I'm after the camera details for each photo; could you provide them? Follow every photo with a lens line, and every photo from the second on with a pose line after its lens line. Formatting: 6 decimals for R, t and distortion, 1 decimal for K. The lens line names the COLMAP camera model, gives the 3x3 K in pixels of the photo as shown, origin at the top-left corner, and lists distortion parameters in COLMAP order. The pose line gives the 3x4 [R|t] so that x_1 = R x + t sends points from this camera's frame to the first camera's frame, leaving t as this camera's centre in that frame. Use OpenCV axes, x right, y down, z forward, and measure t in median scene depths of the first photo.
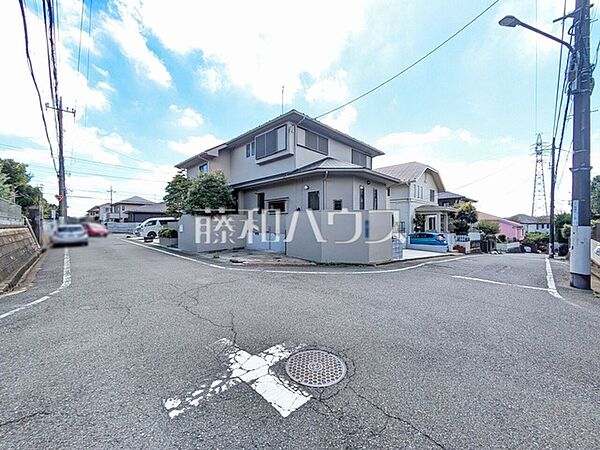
lens RADIAL K [[238.4, 0, 299.7], [0, 238.4, 226.1], [0, 0, 1]] dist [0.000260, 0.000009]
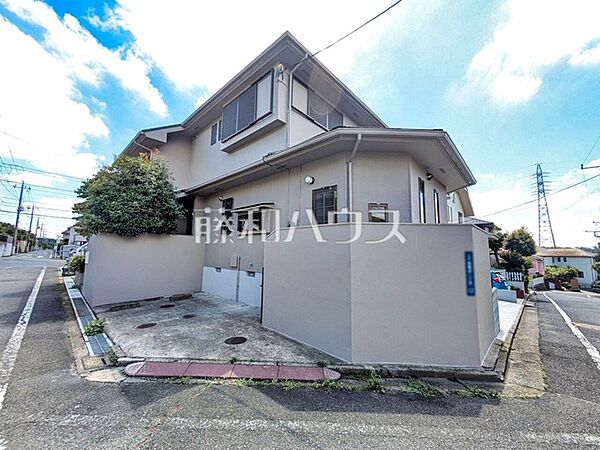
lens RADIAL K [[238.4, 0, 301.9], [0, 238.4, 227.7], [0, 0, 1]] dist [0.000260, 0.000009]
pose [[0.998888, 0.020974, 0.042231, -0.005976], [-0.016091, 0.993487, -0.112806, -0.006055], [-0.044322, 0.112001, 0.992719, 0.474813]]
